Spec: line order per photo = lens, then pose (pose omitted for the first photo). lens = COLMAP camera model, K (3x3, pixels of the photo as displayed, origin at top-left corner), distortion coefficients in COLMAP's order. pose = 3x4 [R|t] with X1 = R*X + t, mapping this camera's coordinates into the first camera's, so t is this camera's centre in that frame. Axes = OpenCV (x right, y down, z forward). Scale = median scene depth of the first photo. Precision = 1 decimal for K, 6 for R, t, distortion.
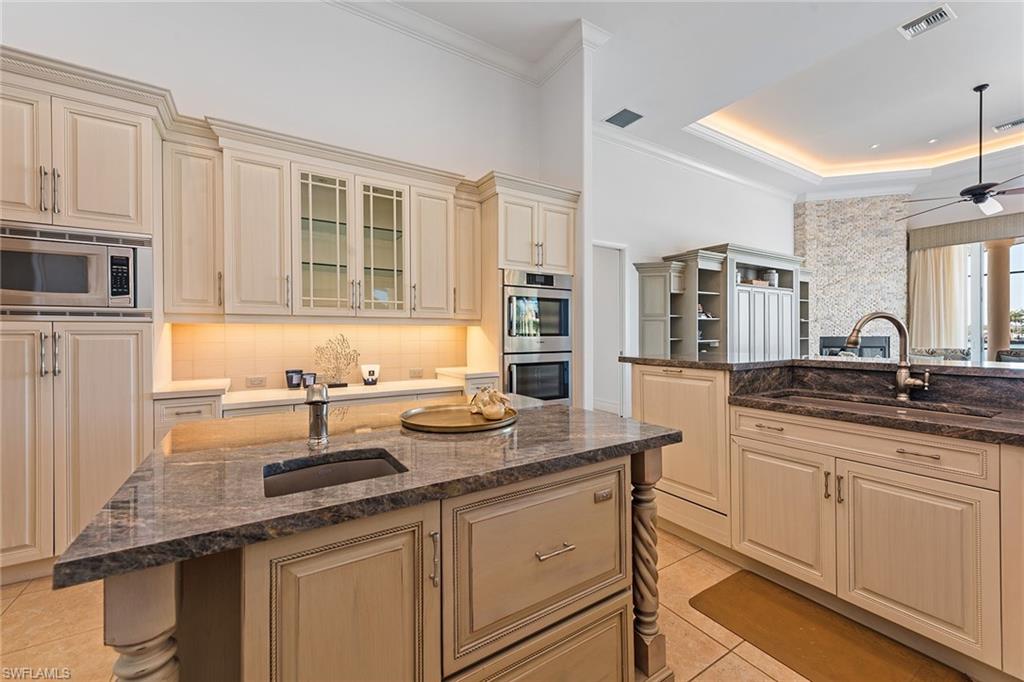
lens RADIAL K [[409.8, 0, 510.0], [0, 409.8, 334.6], [0, 0, 1]] dist [0.008241, -0.001334]
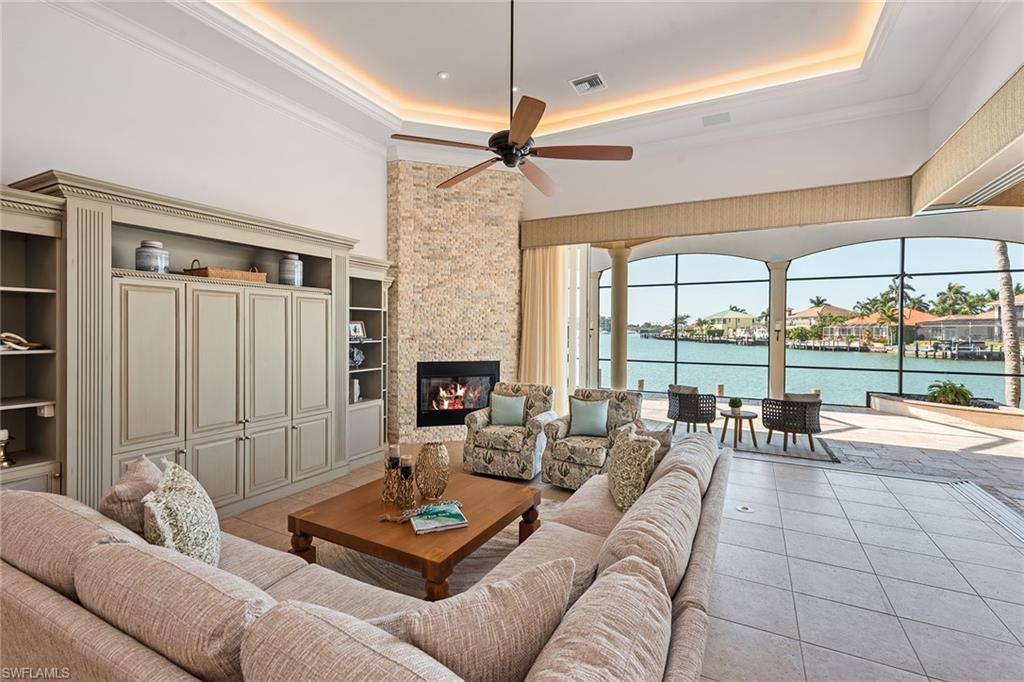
lens RADIAL K [[453.1, 0, 512.7], [0, 453.1, 330.7], [0, 0, 1]] dist [0.004567, 0.000622]
pose [[0.864421, 0.011006, 0.502648, 0.533545], [-0.013482, 0.999908, 0.001292, -0.051797], [-0.502588, -0.007894, 0.864490, 0.281366]]
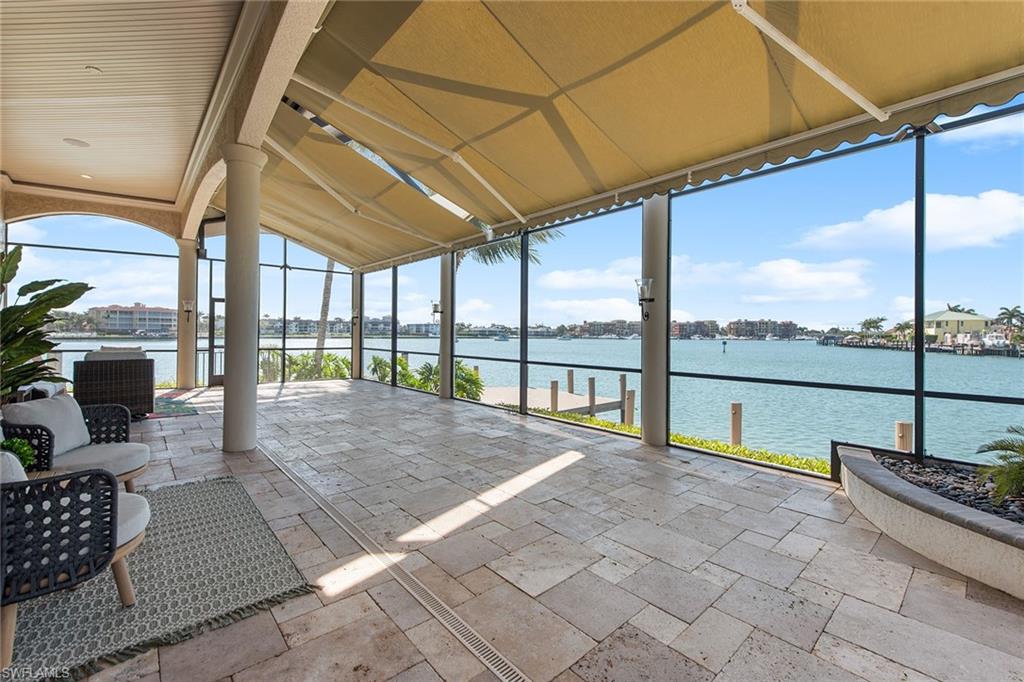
lens RADIAL K [[420.3, 0, 504.2], [0, 420.3, 332.0], [0, 0, 1]] dist [0.002733, -0.000689]
pose [[0.988174, 0.015431, 0.152557, 1.694858], [-0.015127, 0.999881, -0.003154, -0.004041], [-0.152588, 0.000809, 0.988290, 0.487135]]
